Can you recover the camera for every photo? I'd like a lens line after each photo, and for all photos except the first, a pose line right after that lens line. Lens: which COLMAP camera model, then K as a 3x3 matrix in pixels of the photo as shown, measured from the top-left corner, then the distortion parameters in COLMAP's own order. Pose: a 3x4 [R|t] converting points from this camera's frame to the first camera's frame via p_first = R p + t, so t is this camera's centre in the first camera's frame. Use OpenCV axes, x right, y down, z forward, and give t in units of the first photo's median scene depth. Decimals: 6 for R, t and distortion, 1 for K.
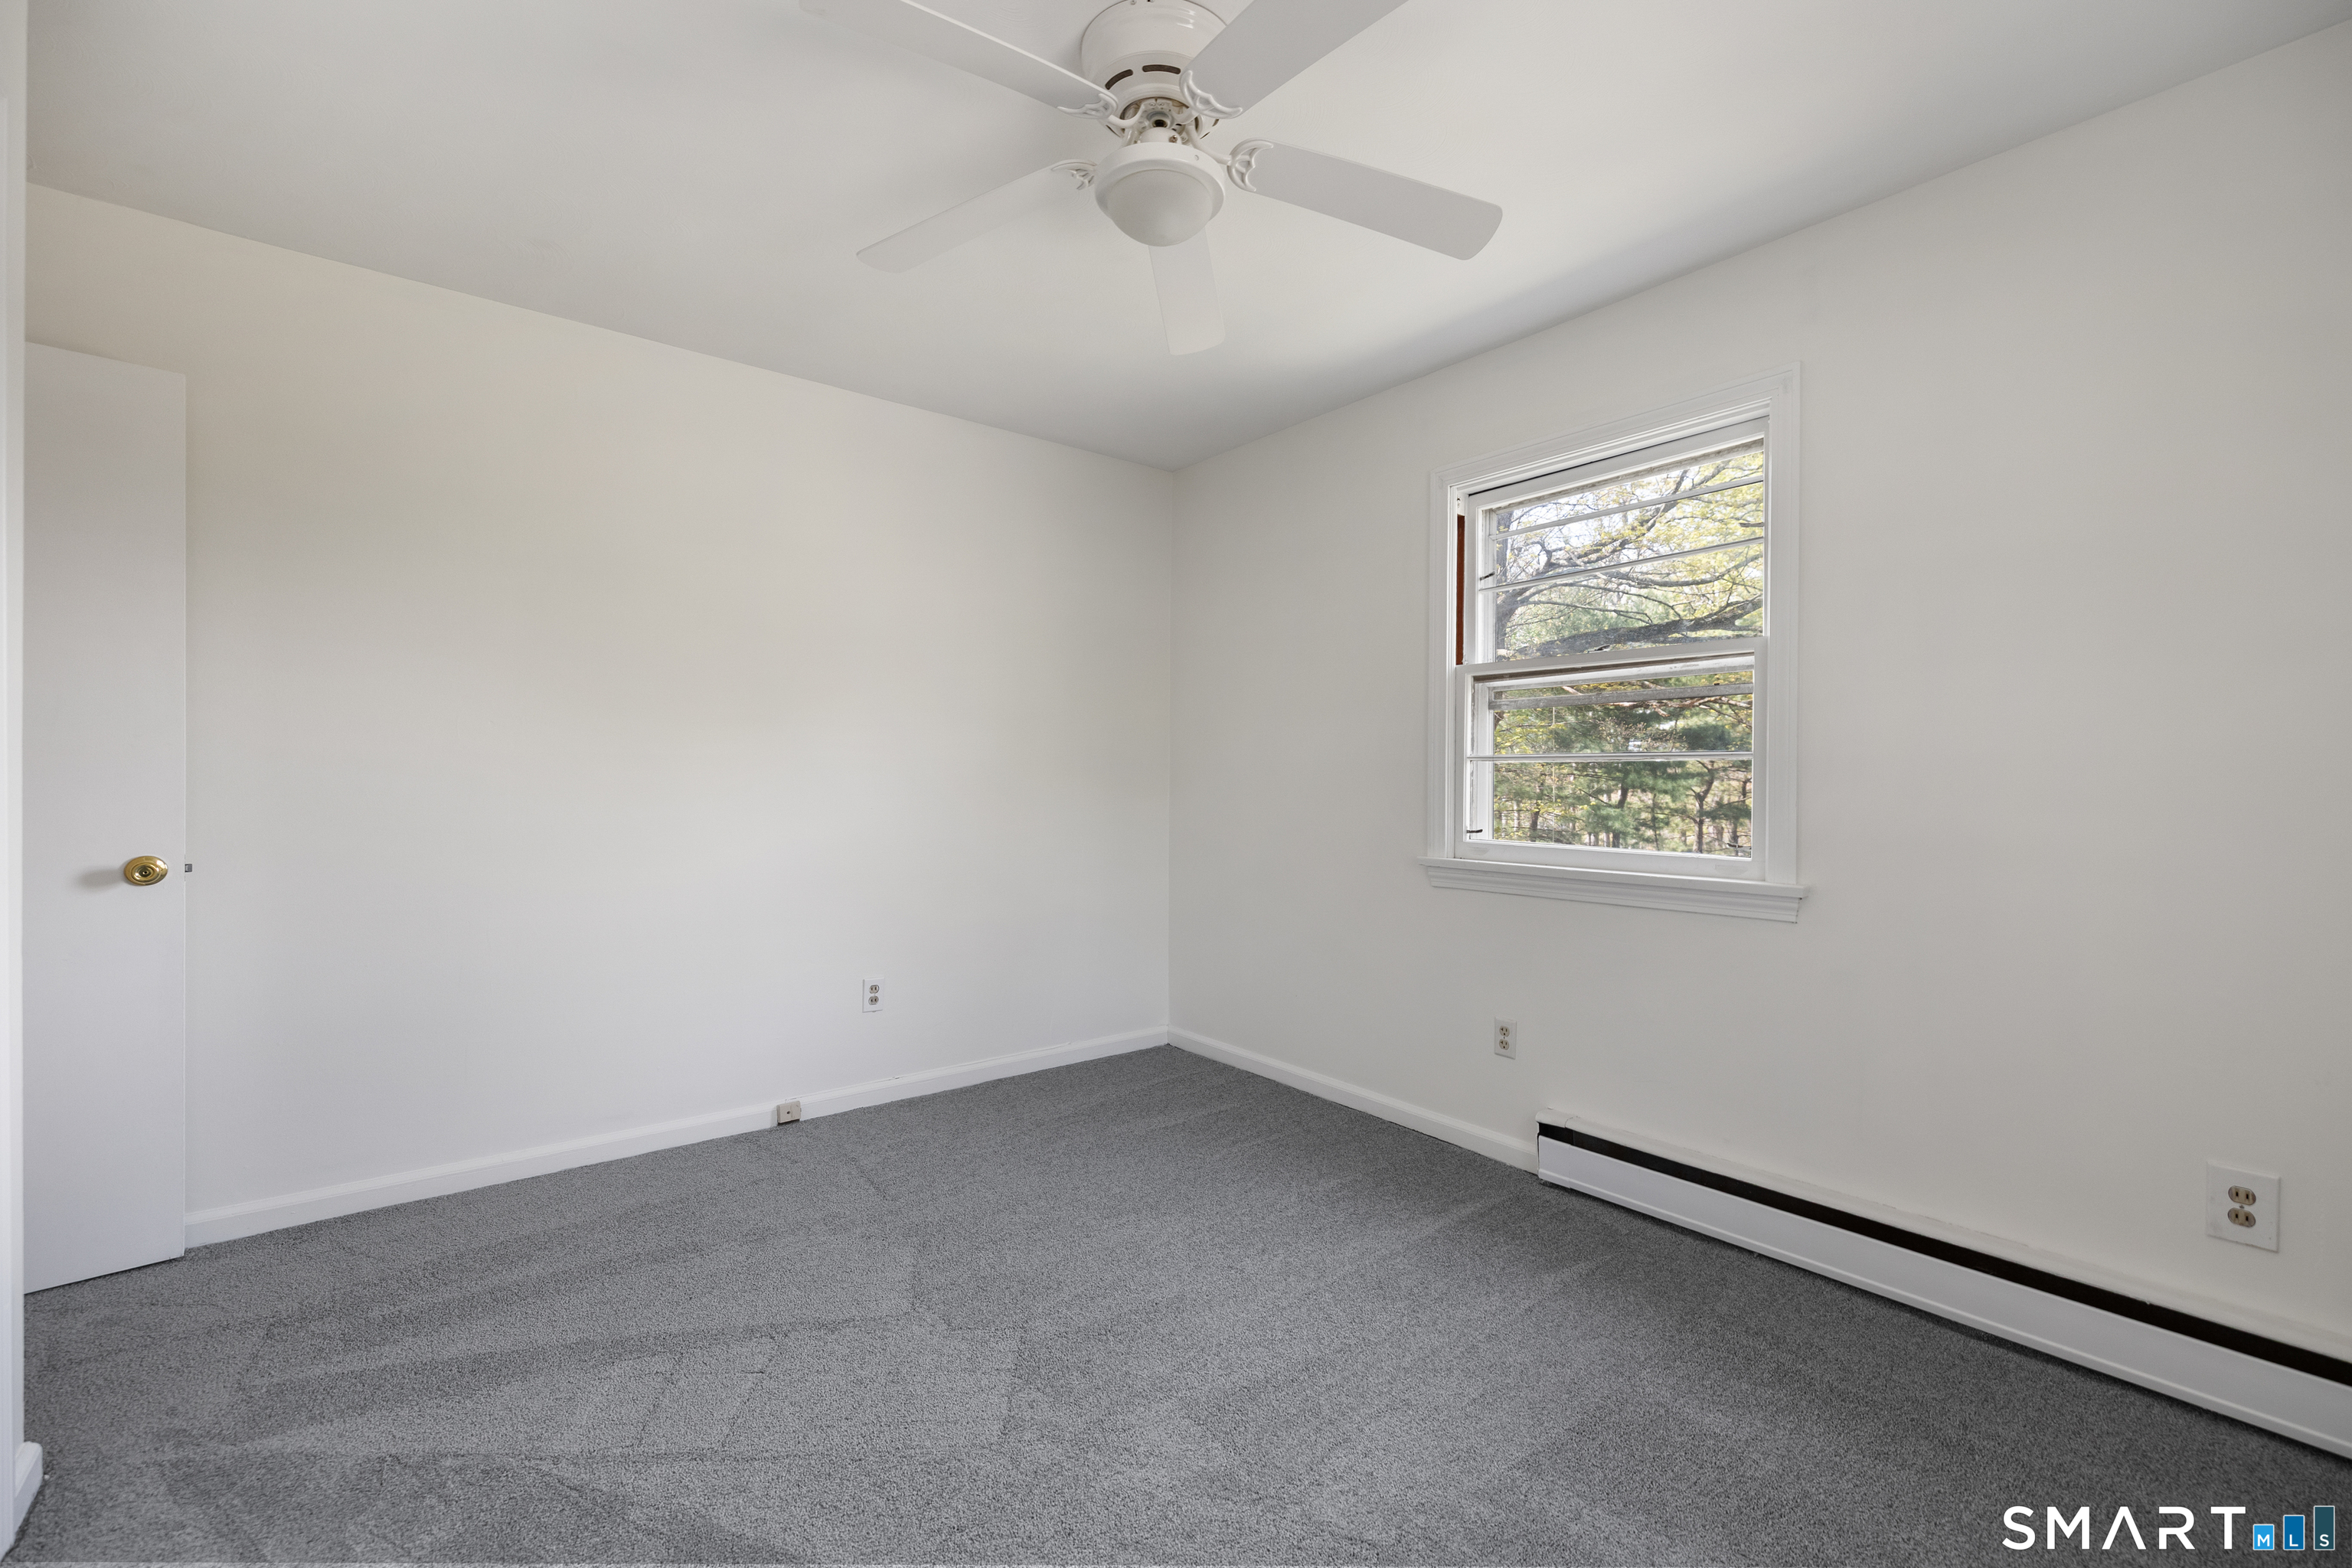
lens RADIAL K [[1005.1, 0, 1176.0], [0, 1005.1, 784.0], [0, 0, 1]] dist [0.026063, 0.000508]
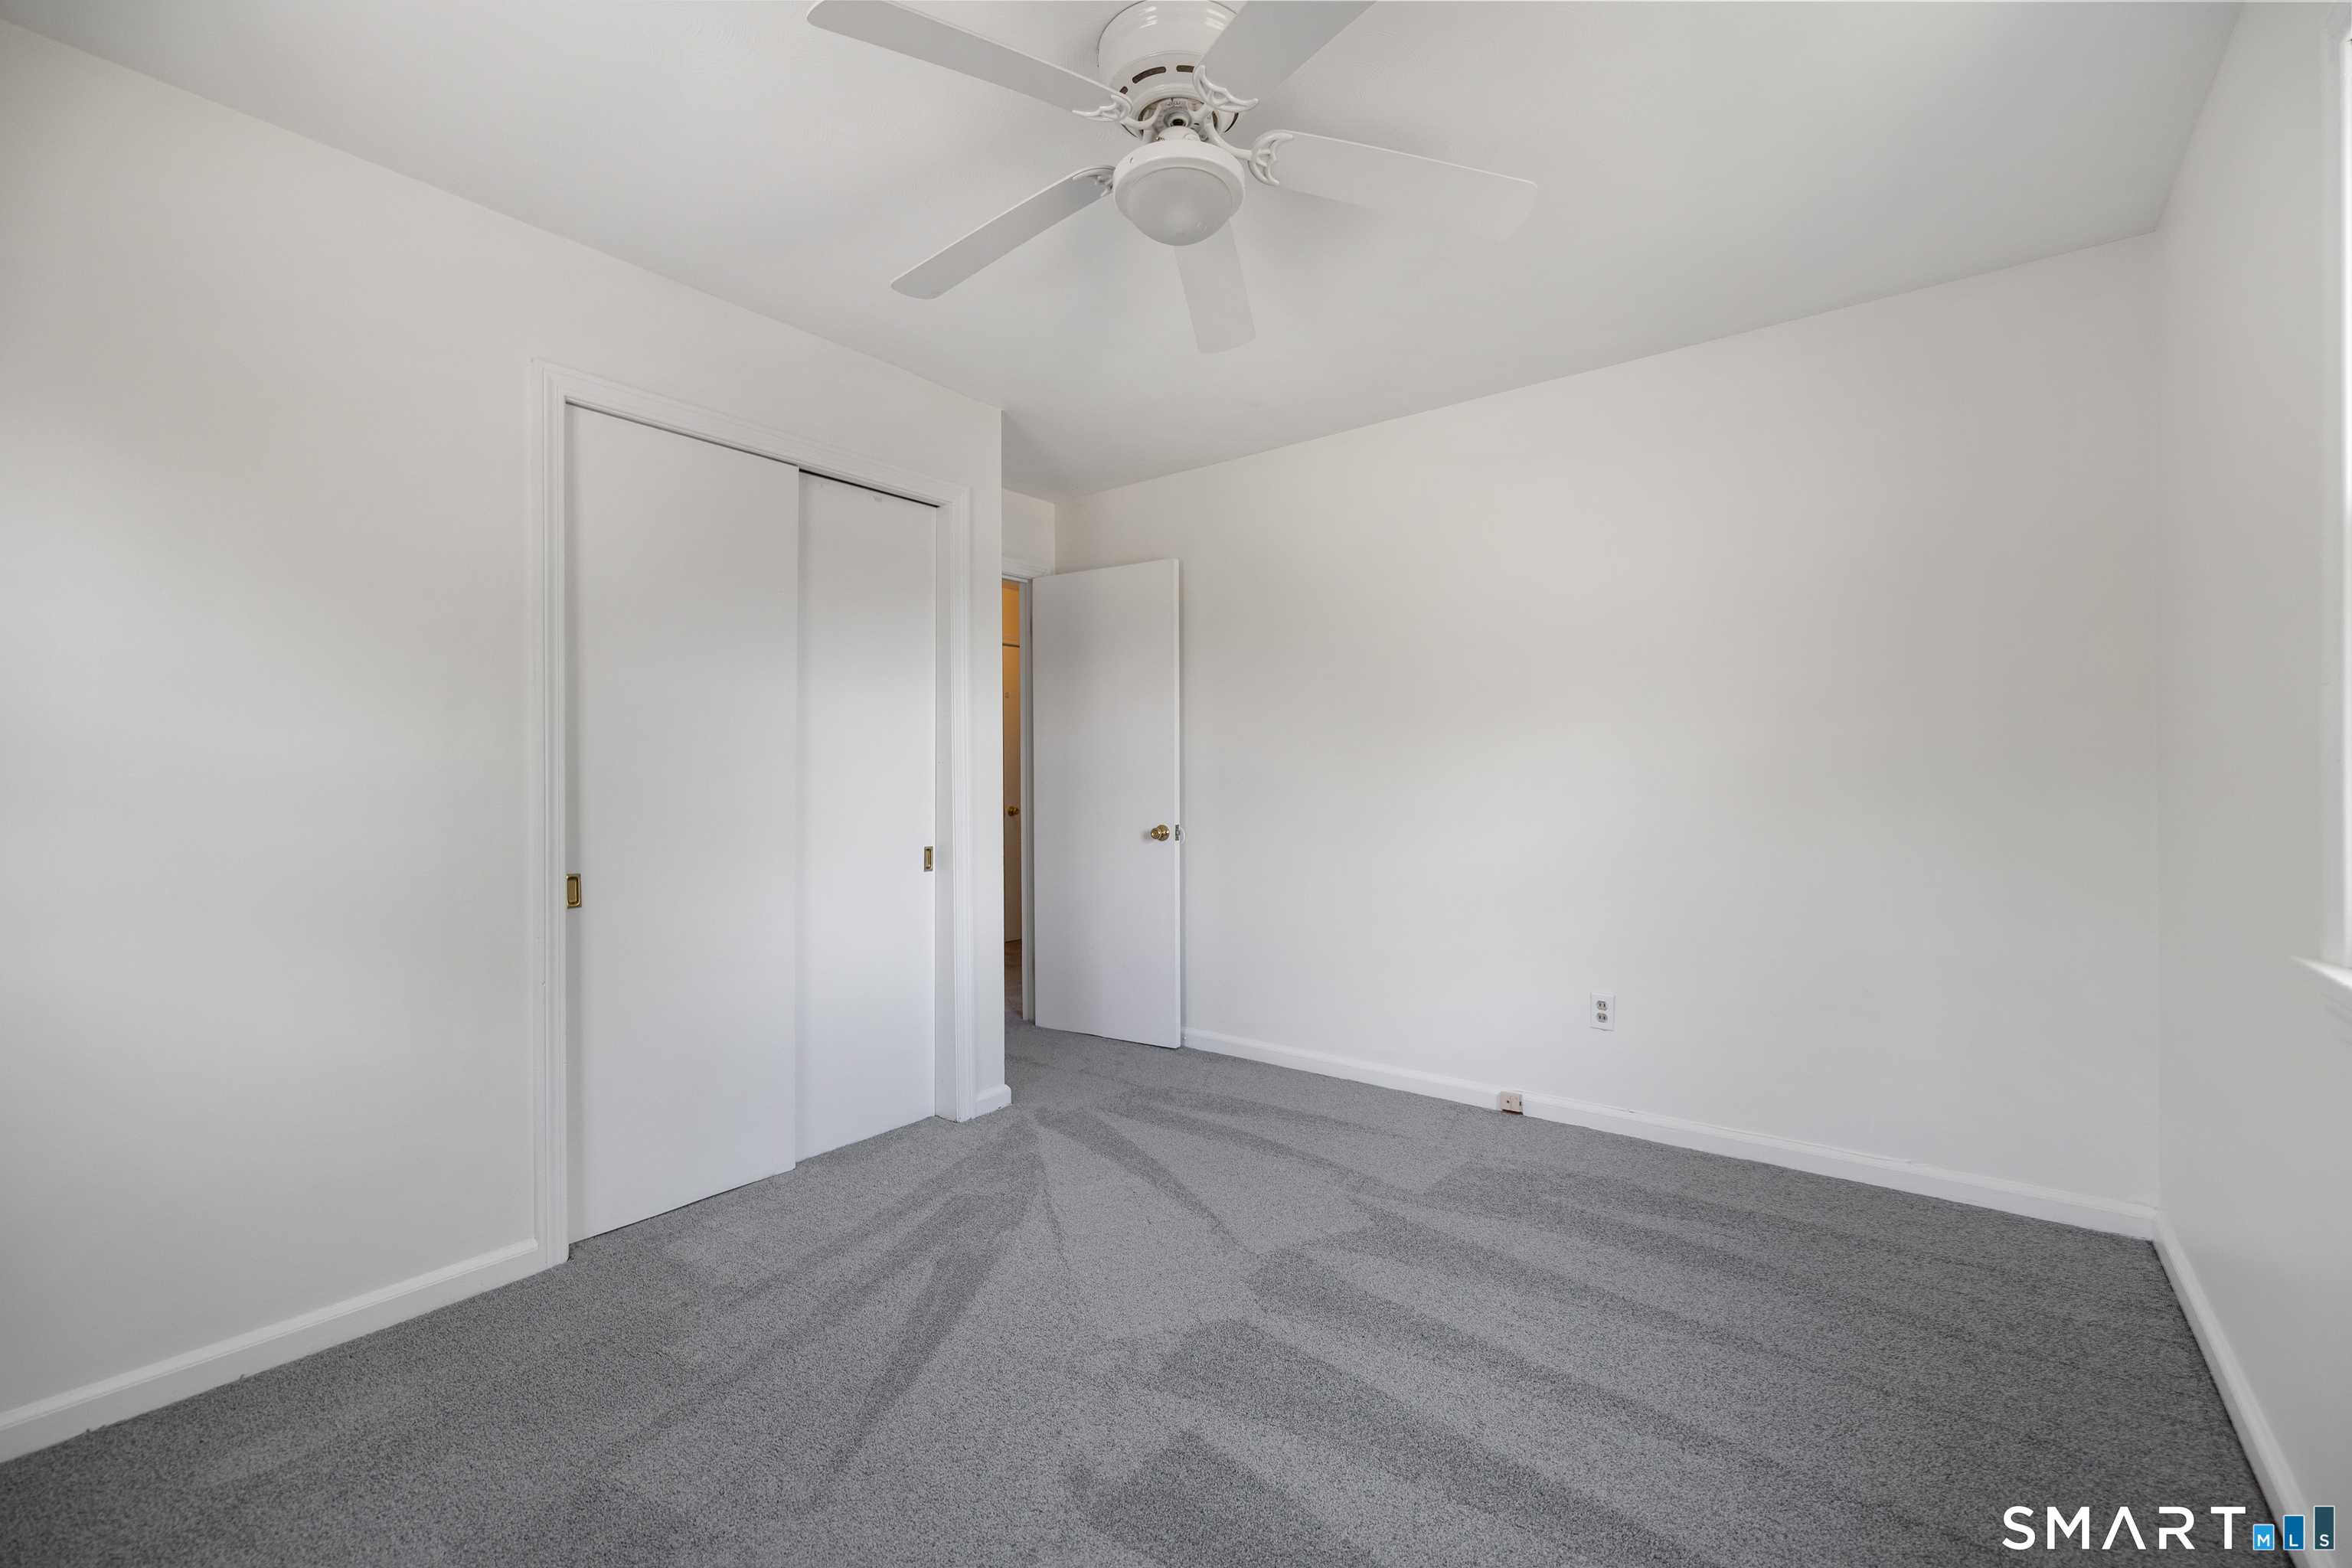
lens RADIAL K [[1005.1, 0, 1176.0], [0, 1005.1, 784.0], [0, 0, 1]] dist [0.026063, 0.000508]
pose [[0.247211, 0.003573, -0.968955, 0.520372], [0.007248, 0.999958, 0.005537, -0.008714], [0.968935, -0.008392, 0.247175, 0.405215]]
